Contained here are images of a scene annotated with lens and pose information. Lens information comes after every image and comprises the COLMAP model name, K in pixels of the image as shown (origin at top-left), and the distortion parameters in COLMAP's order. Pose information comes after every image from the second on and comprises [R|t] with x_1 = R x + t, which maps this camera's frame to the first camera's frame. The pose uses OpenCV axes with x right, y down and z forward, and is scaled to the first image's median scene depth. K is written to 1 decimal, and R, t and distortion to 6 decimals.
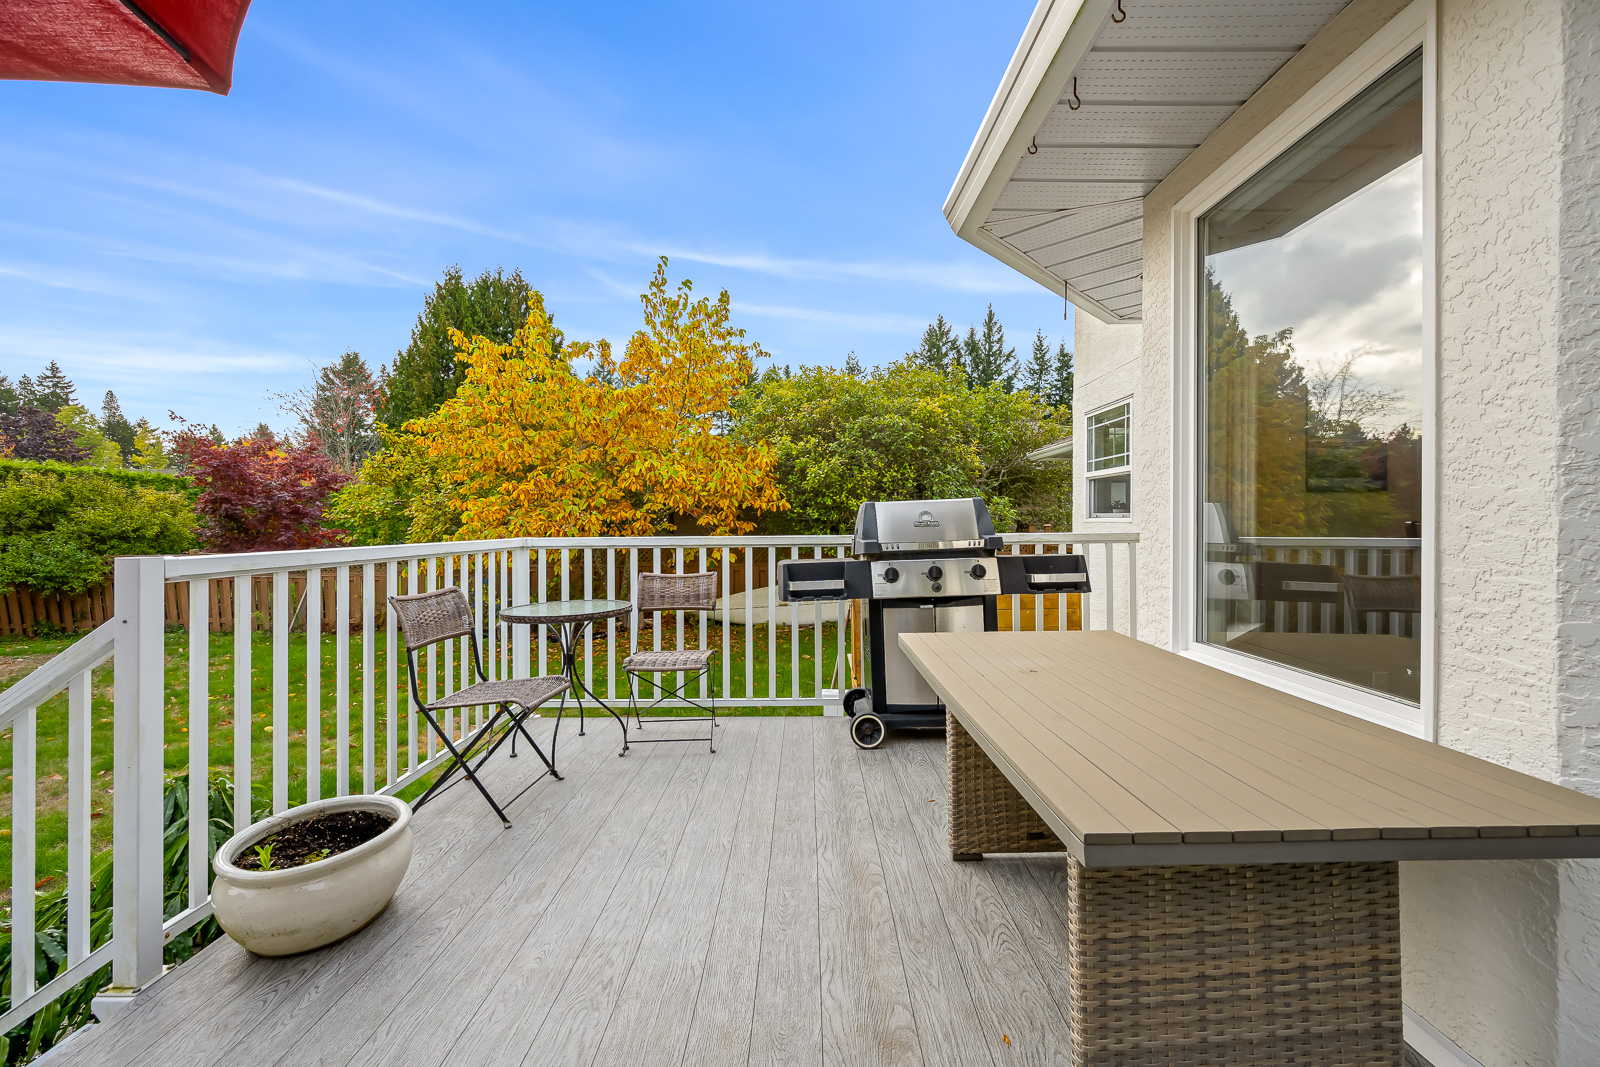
lens RADIAL K [[638.2, 0, 795.6], [0, 638.2, 523.1], [0, 0, 1]] dist [-0.000563, -0.000891]
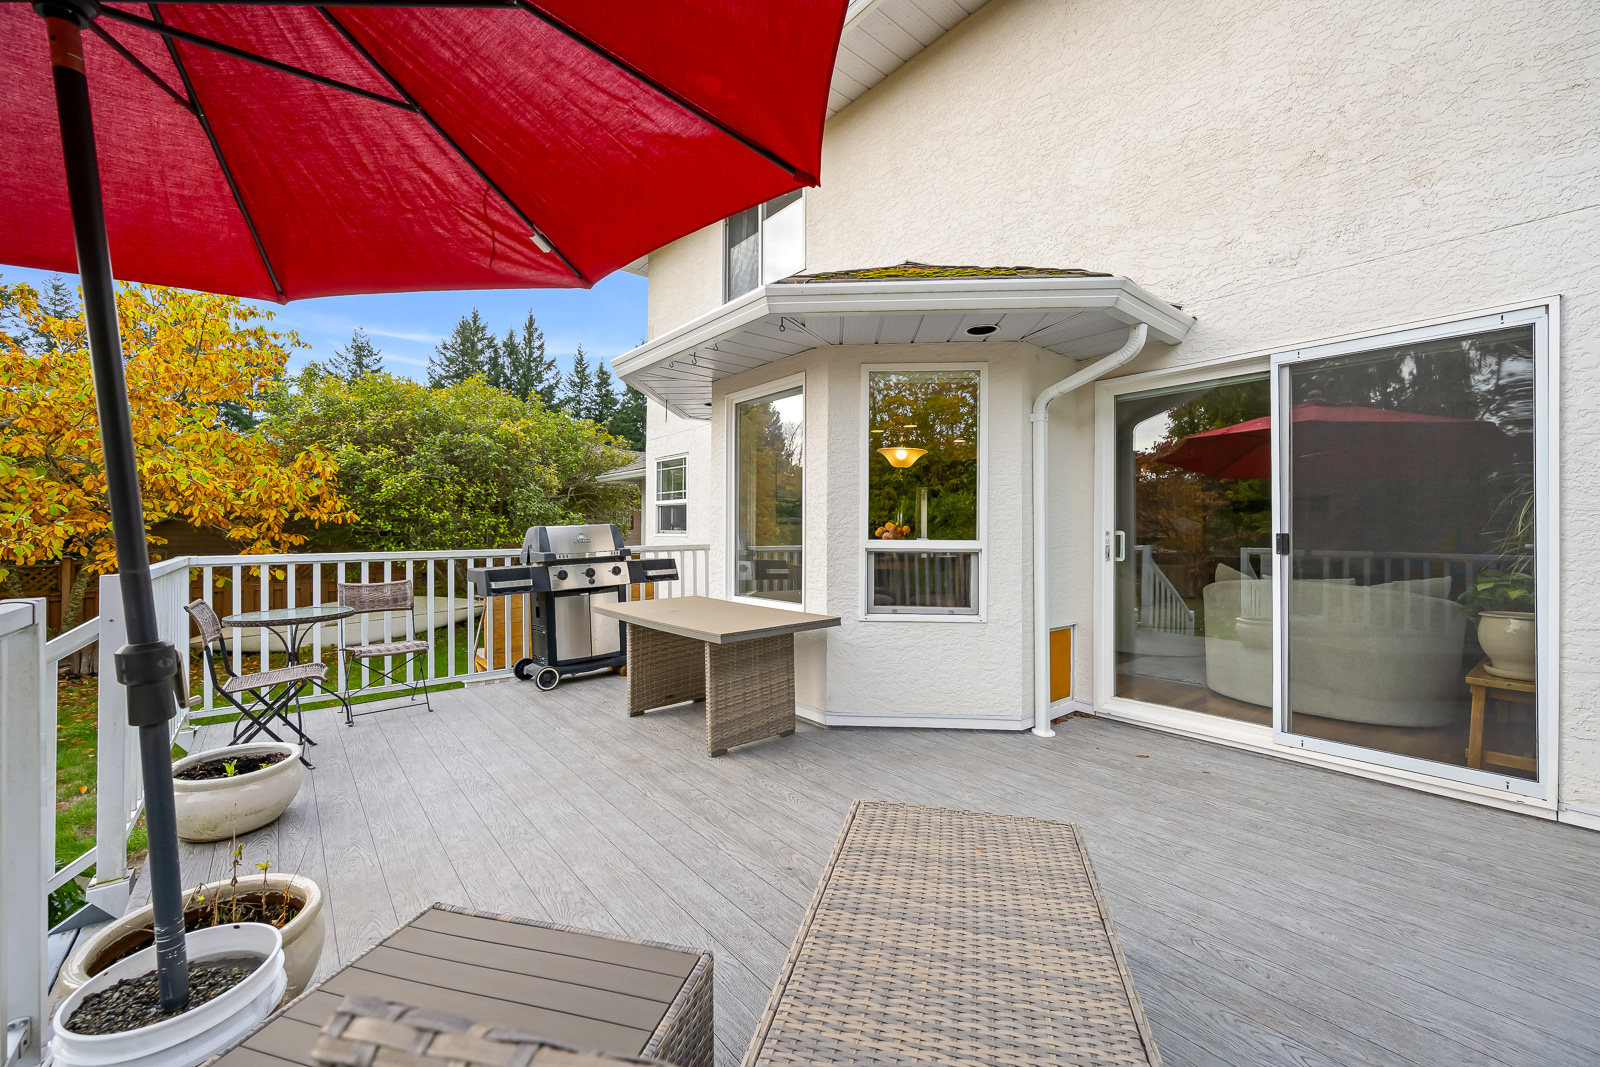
lens RADIAL K [[638.2, 0, 796.1], [0, 638.2, 530.5], [0, 0, 1]] dist [-0.000563, -0.000891]
pose [[0.767526, 0.001563, 0.641016, -0.119603], [-0.000357, 0.999998, -0.002012, -0.006517], [-0.641018, 0.001316, 0.767525, -0.158768]]
